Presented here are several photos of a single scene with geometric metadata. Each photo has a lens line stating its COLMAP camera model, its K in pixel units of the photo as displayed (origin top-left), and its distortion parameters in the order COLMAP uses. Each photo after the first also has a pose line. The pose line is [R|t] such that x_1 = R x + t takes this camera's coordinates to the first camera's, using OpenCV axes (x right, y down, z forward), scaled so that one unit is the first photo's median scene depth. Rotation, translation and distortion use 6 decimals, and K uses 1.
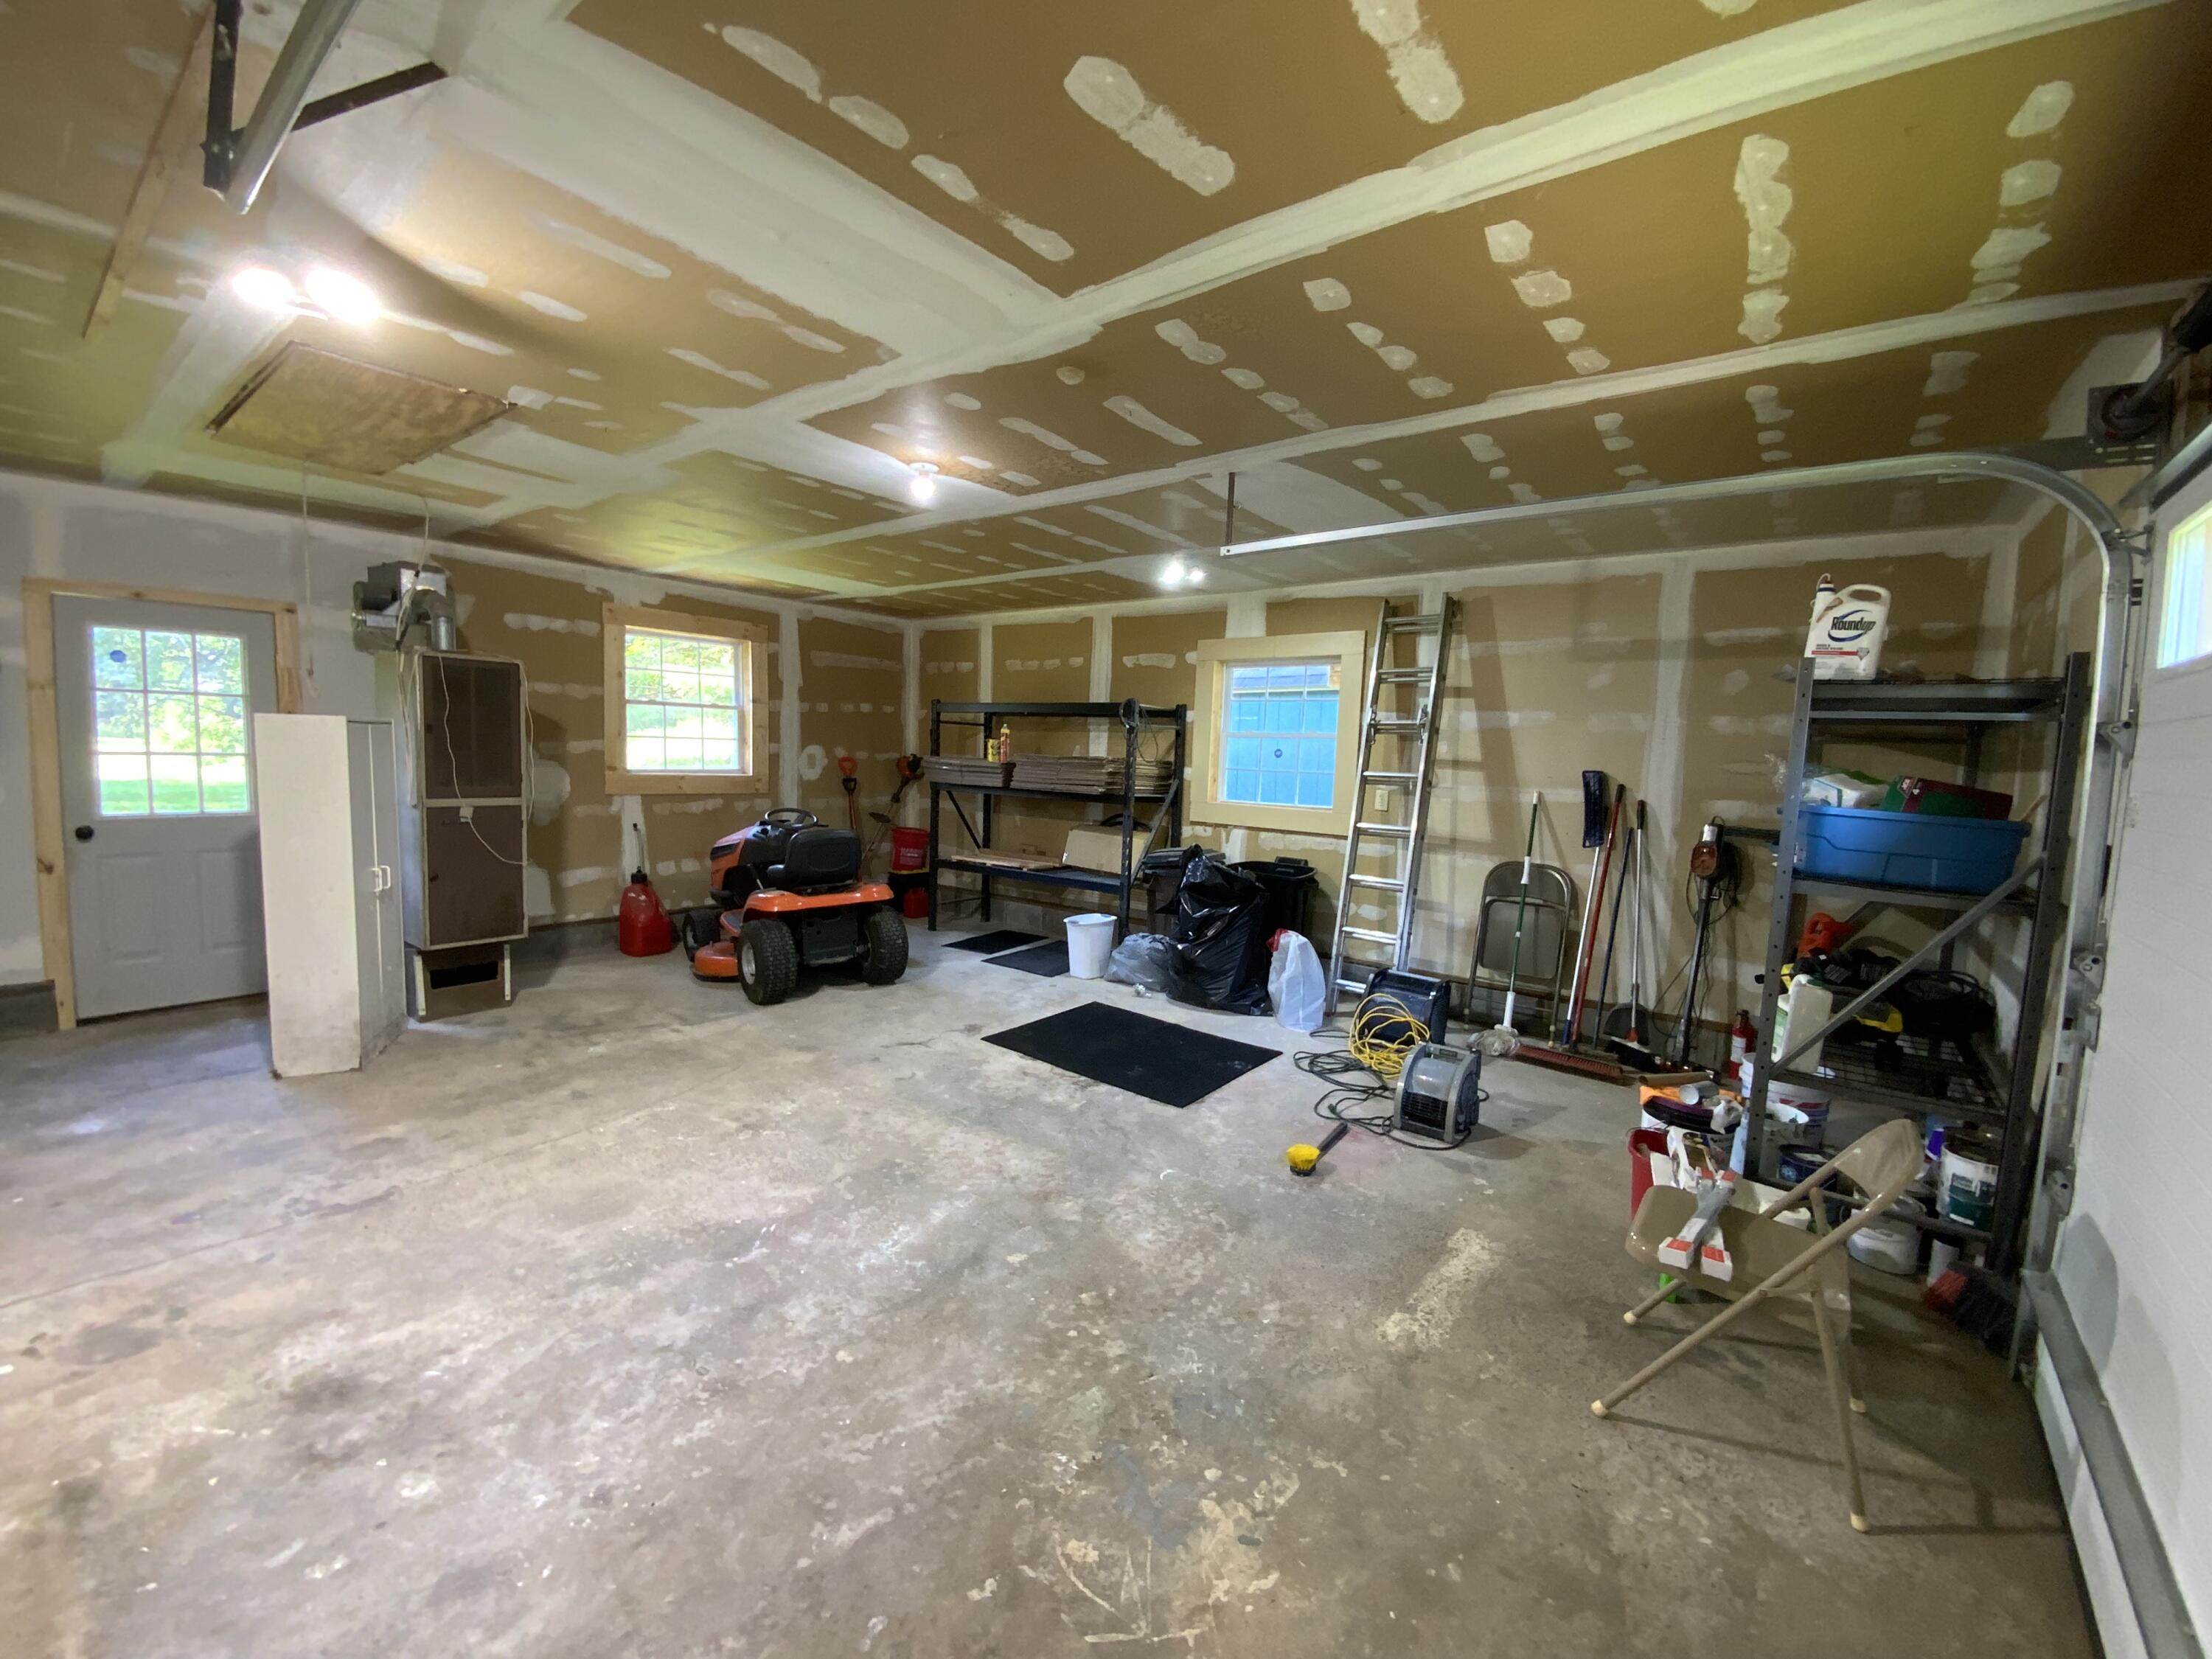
lens RADIAL K [[879.7, 0, 1106.0], [0, 879.7, 829.5], [0, 0, 1]] dist [-0.000447, -0.000313]
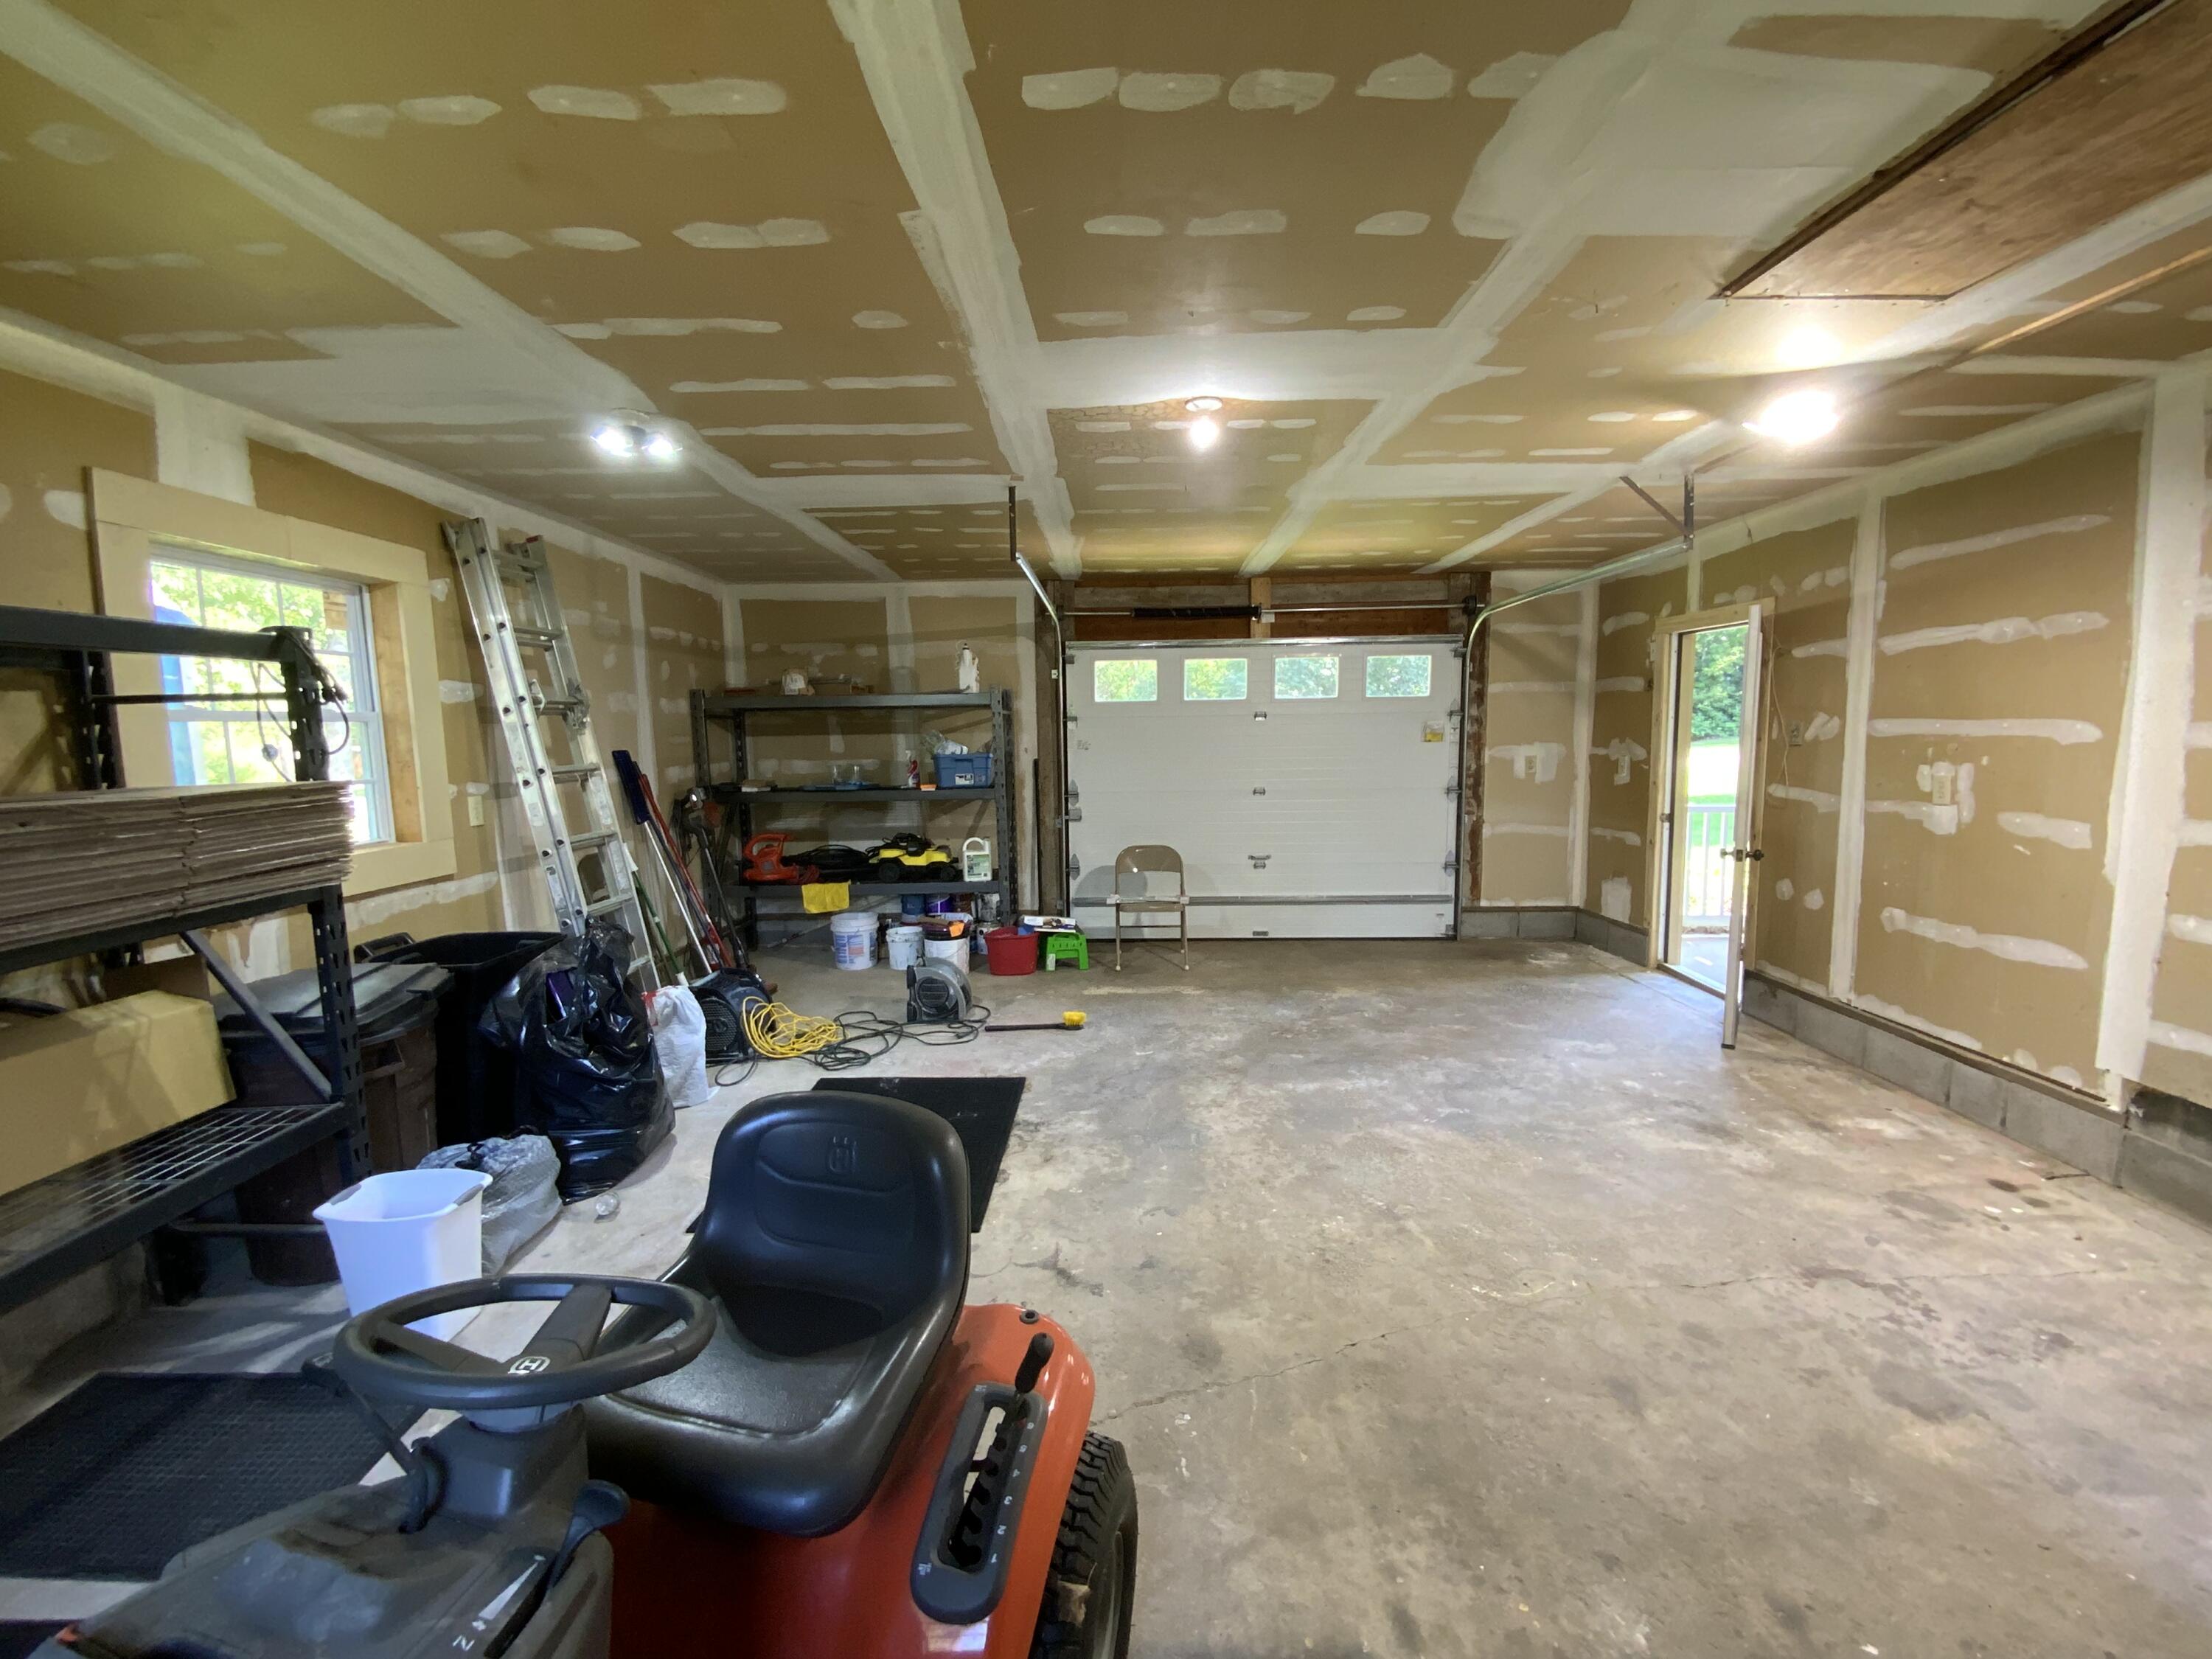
lens RADIAL K [[898.5, 0, 1106.0], [0, 898.5, 829.5], [0, 0, 1]] dist [0.017824, 0.000017]
pose [[-0.591541, -0.124617, 0.796586, -0.872701], [0.075223, 0.975145, 0.208410, -0.210564], [-0.802758, 0.183205, -0.567464, 1.626828]]
